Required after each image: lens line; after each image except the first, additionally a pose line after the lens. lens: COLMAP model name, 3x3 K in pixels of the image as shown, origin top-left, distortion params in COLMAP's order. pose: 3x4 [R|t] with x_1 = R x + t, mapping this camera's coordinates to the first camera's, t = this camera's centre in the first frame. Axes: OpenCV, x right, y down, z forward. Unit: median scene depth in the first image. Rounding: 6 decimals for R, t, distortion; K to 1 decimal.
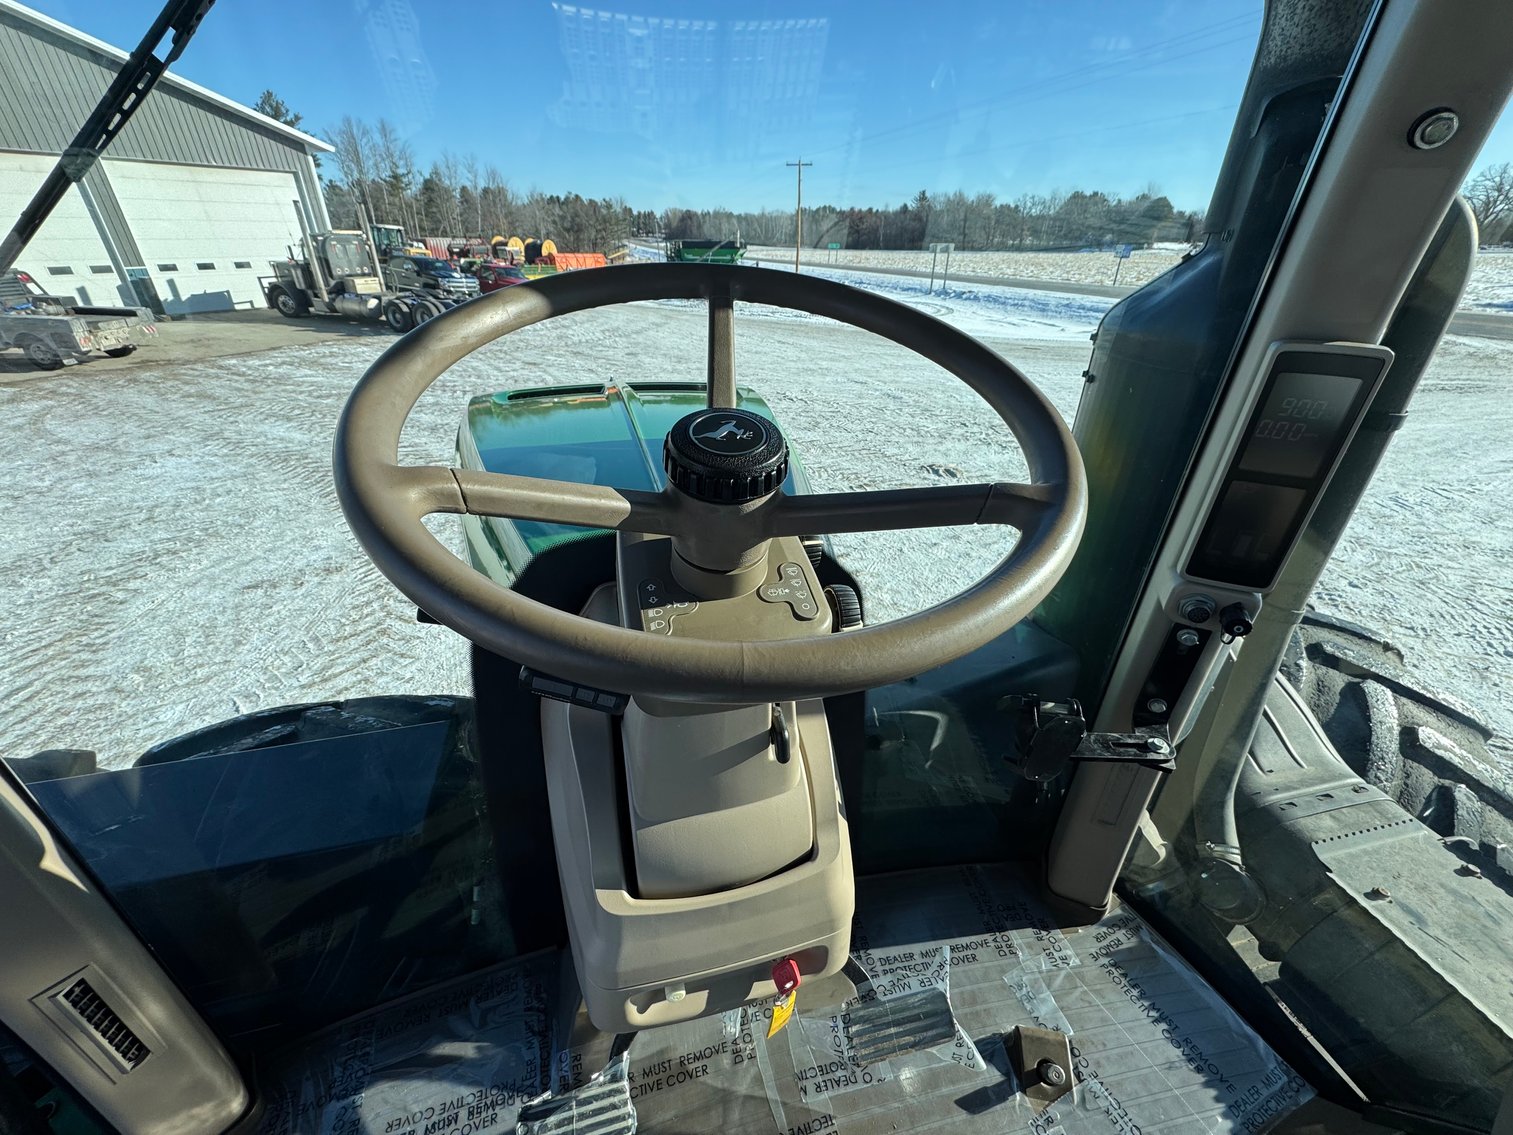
lens RADIAL K [[599.3, 0, 763.6], [0, 599.3, 559.2], [0, 0, 1]] dist [-0.003617, 0.000449]
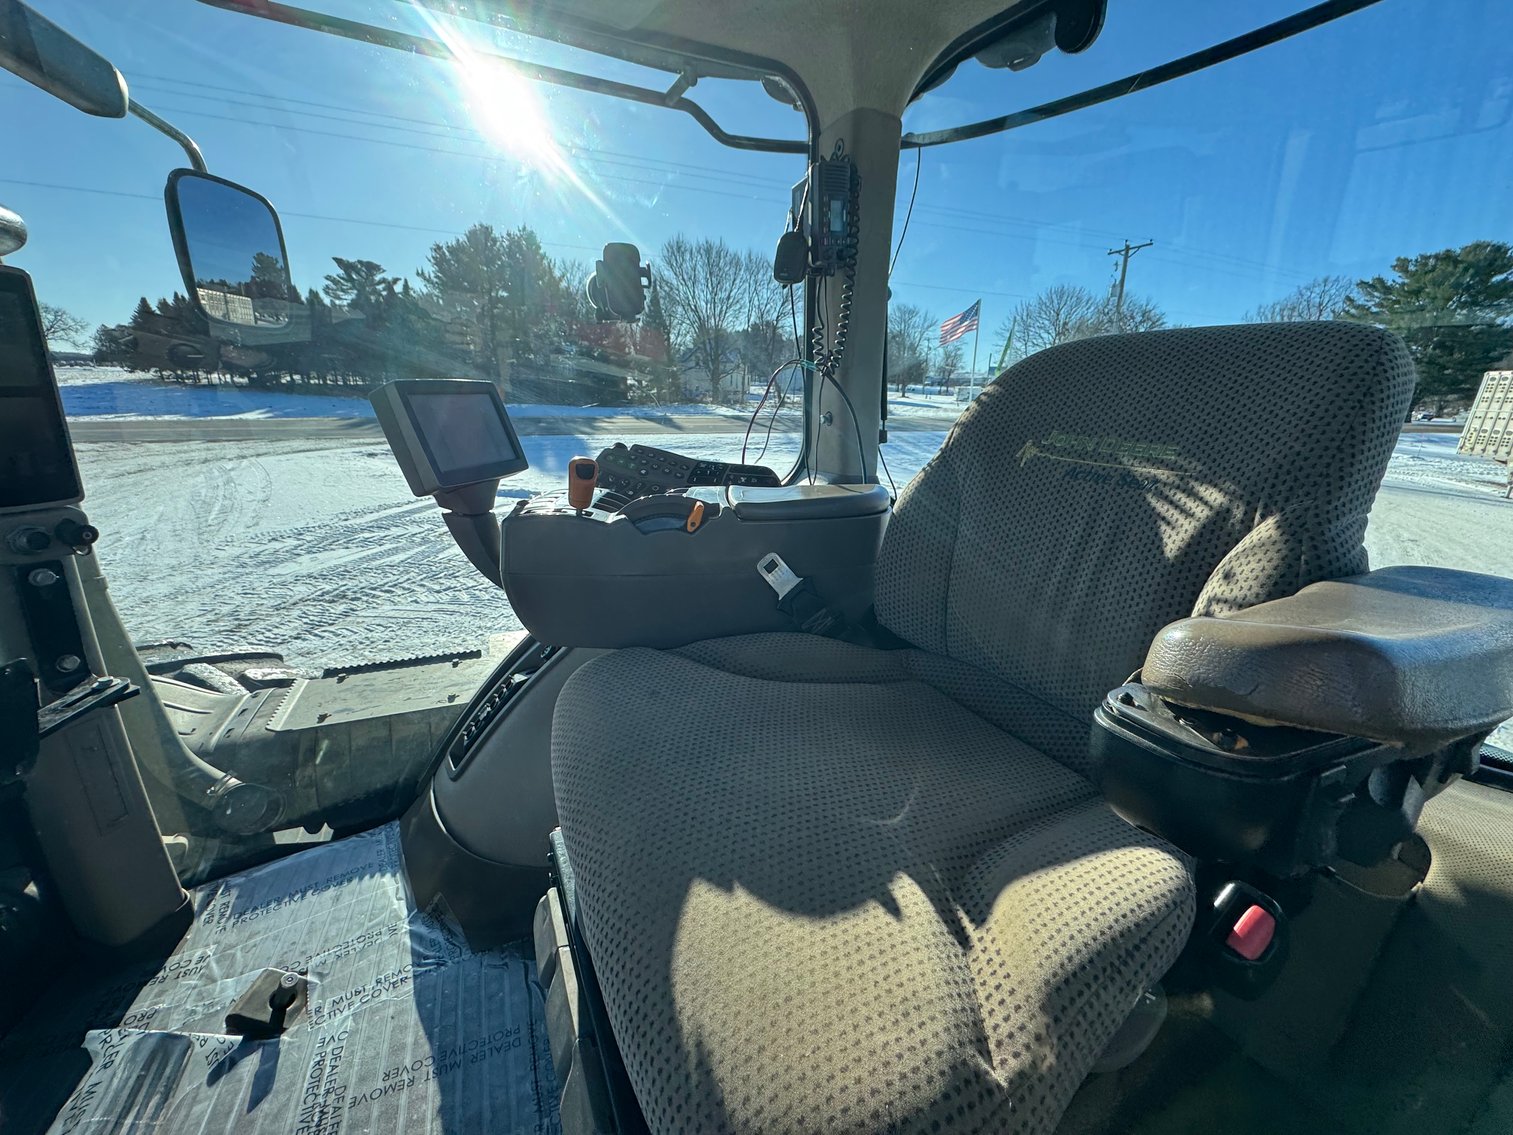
lens RADIAL K [[599.3, 0, 756.9], [0, 599.3, 563.6], [0, 0, 1]] dist [-0.003617, 0.000449]
pose [[-0.187017, -0.295039, 0.937004, -0.011823], [0.440698, 0.827267, 0.348445, 0.008231], [-0.877958, 0.478101, -0.024690, -0.000202]]
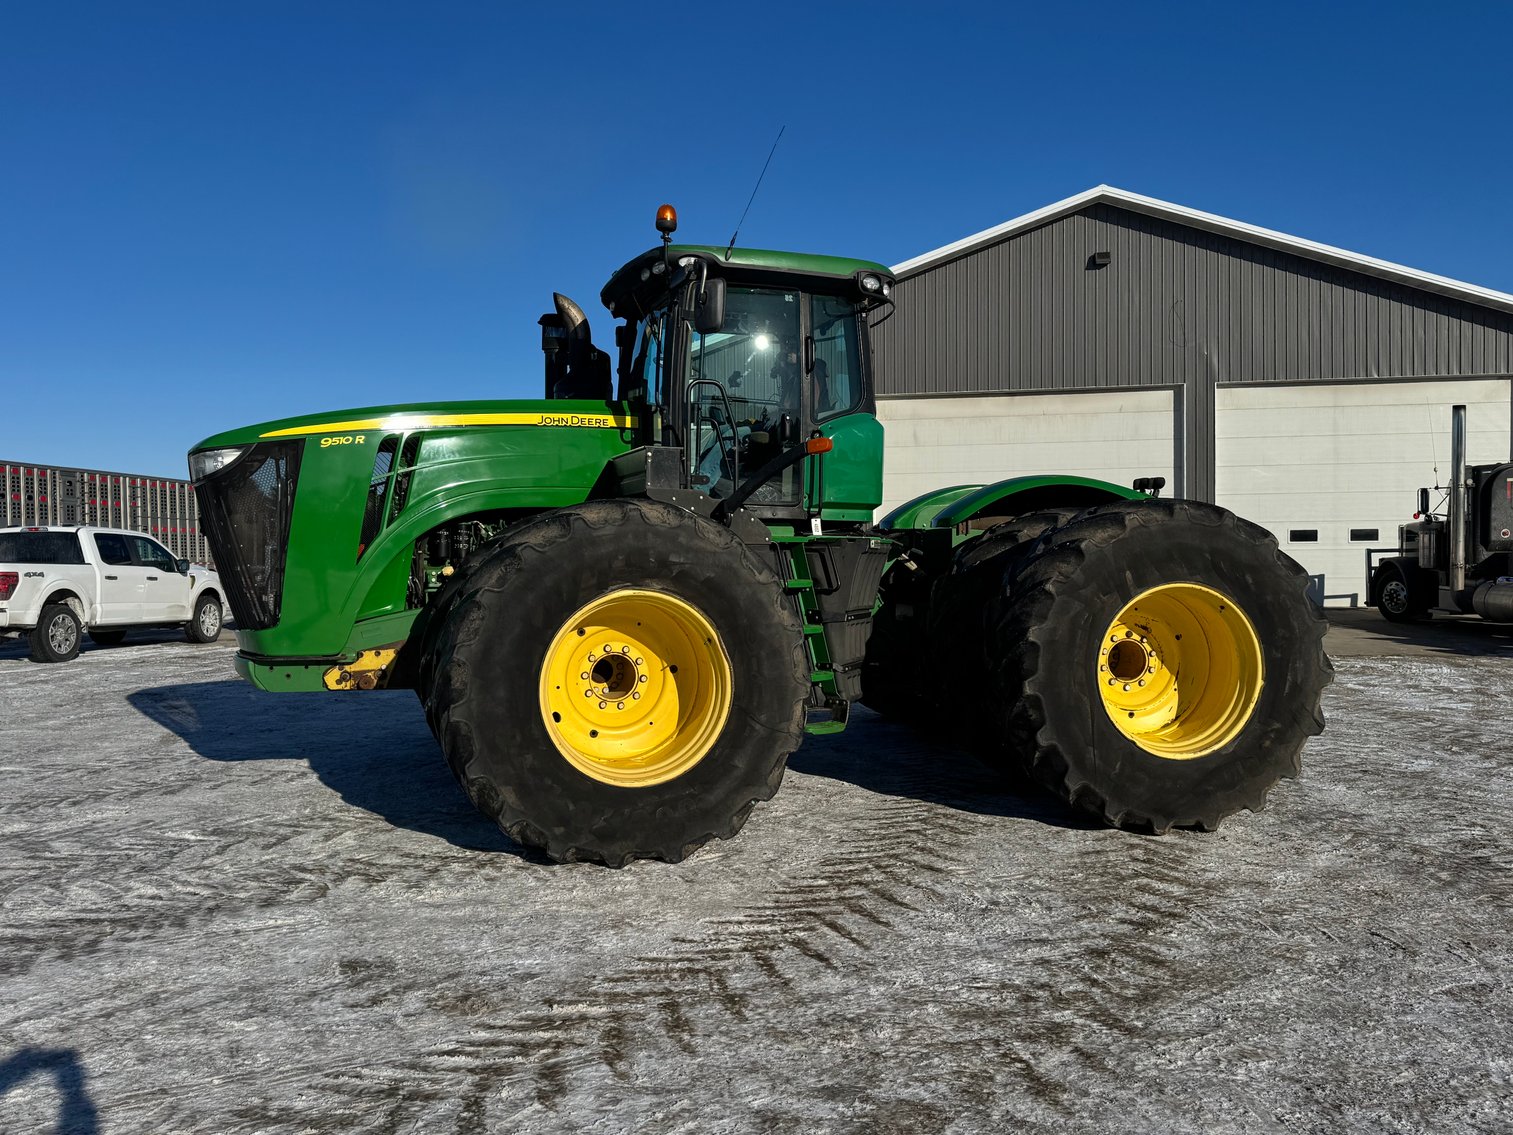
lens RADIAL K [[1239.1, 0, 756.3], [0, 1239.1, 569.3], [0, 0, 1]] dist [0.089778, -0.135428]
pose [[0.343653, -0.001924, -0.939095, 0.006839], [-0.435320, 0.885742, -0.161116, -0.059658], [0.832105, 0.464175, 0.303551, 0.299242]]
